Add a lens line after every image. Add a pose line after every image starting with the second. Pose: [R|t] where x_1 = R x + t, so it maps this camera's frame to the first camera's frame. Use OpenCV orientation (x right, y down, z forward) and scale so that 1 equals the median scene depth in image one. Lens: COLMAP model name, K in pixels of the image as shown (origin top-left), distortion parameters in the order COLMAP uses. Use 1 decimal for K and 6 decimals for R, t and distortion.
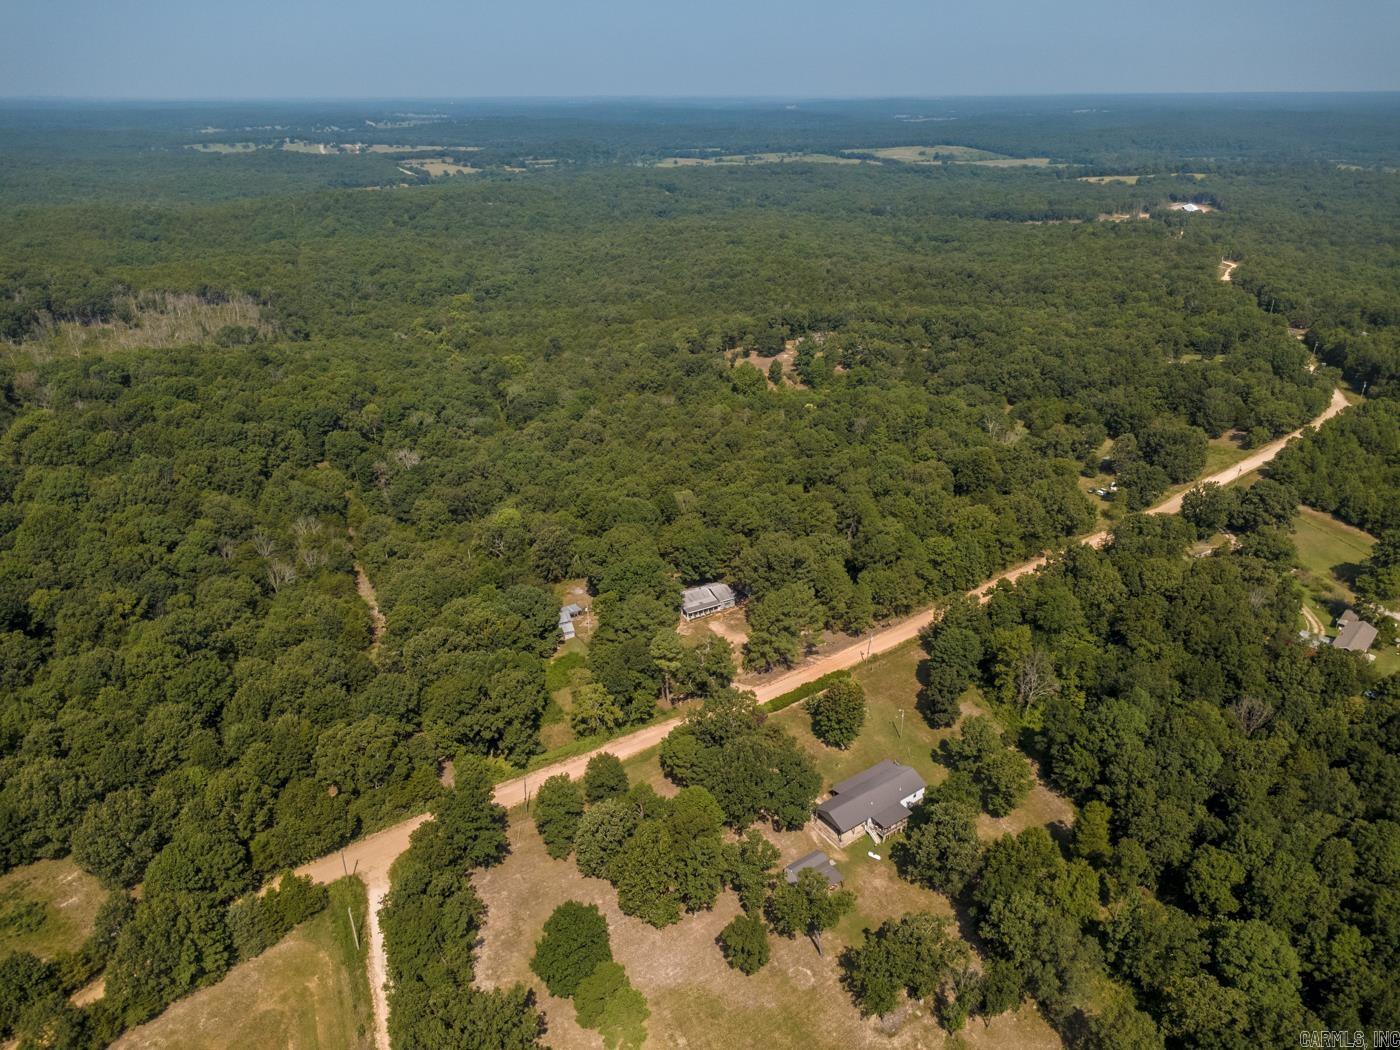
lens RADIAL K [[977.3, 0, 700.0], [0, 977.3, 525.0], [0, 0, 1]] dist [0.009144, -0.007008]
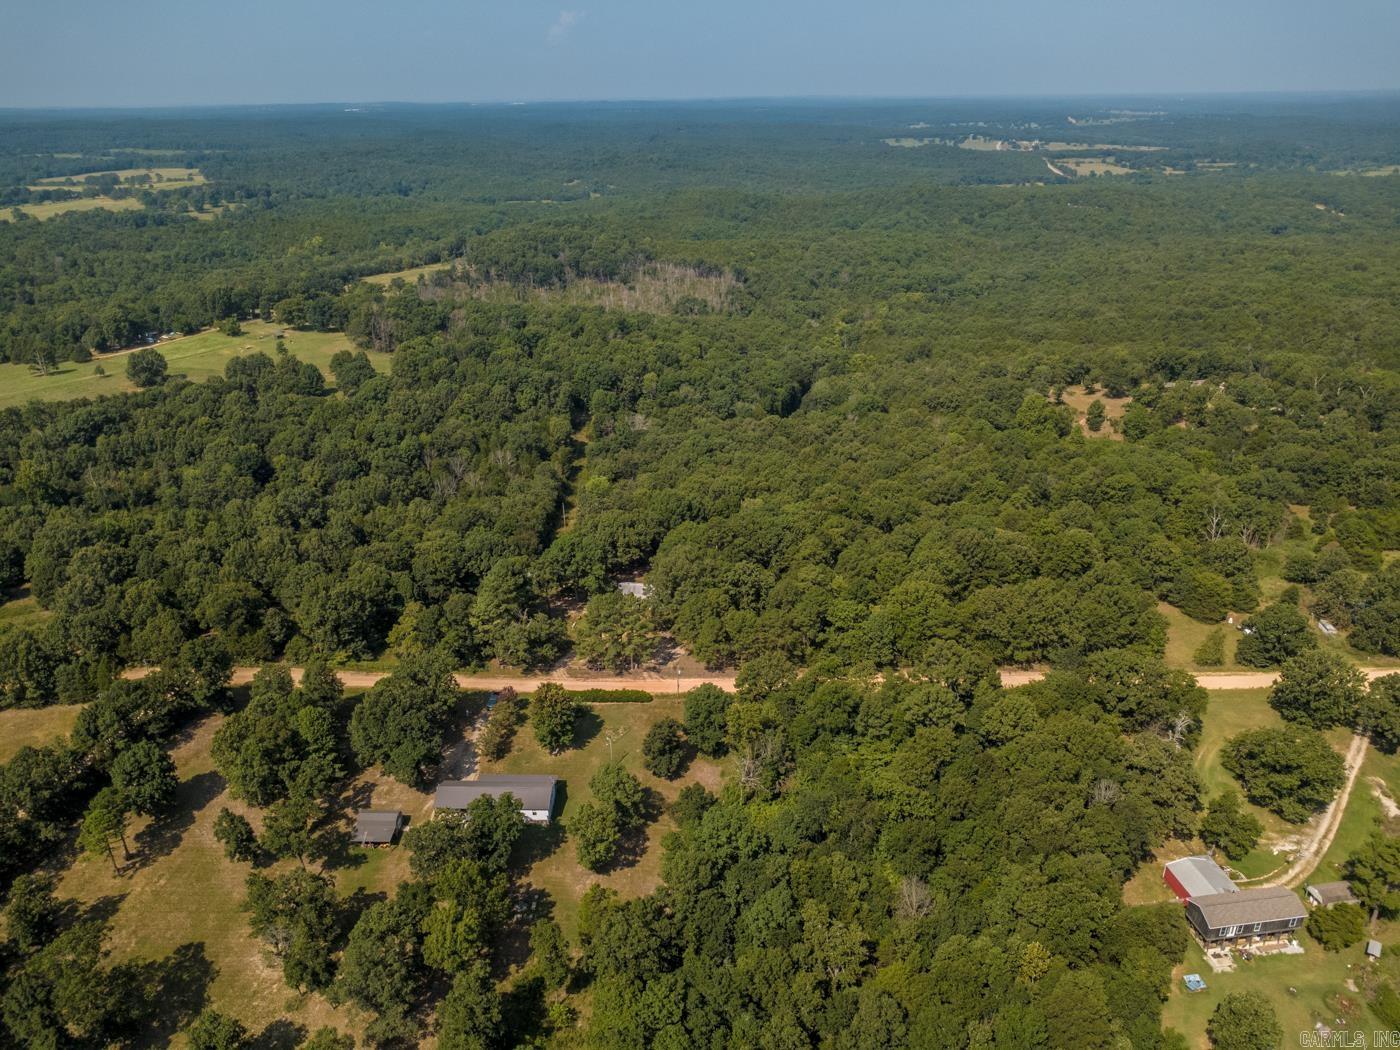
lens RADIAL K [[977.3, 0, 700.0], [0, 977.3, 525.0], [0, 0, 1]] dist [0.009144, -0.007008]
pose [[0.786553, 0.244240, -0.567170, 0.466840], [-0.242633, 0.966826, 0.079859, -0.069104], [0.567859, 0.074801, 0.819720, 0.150693]]
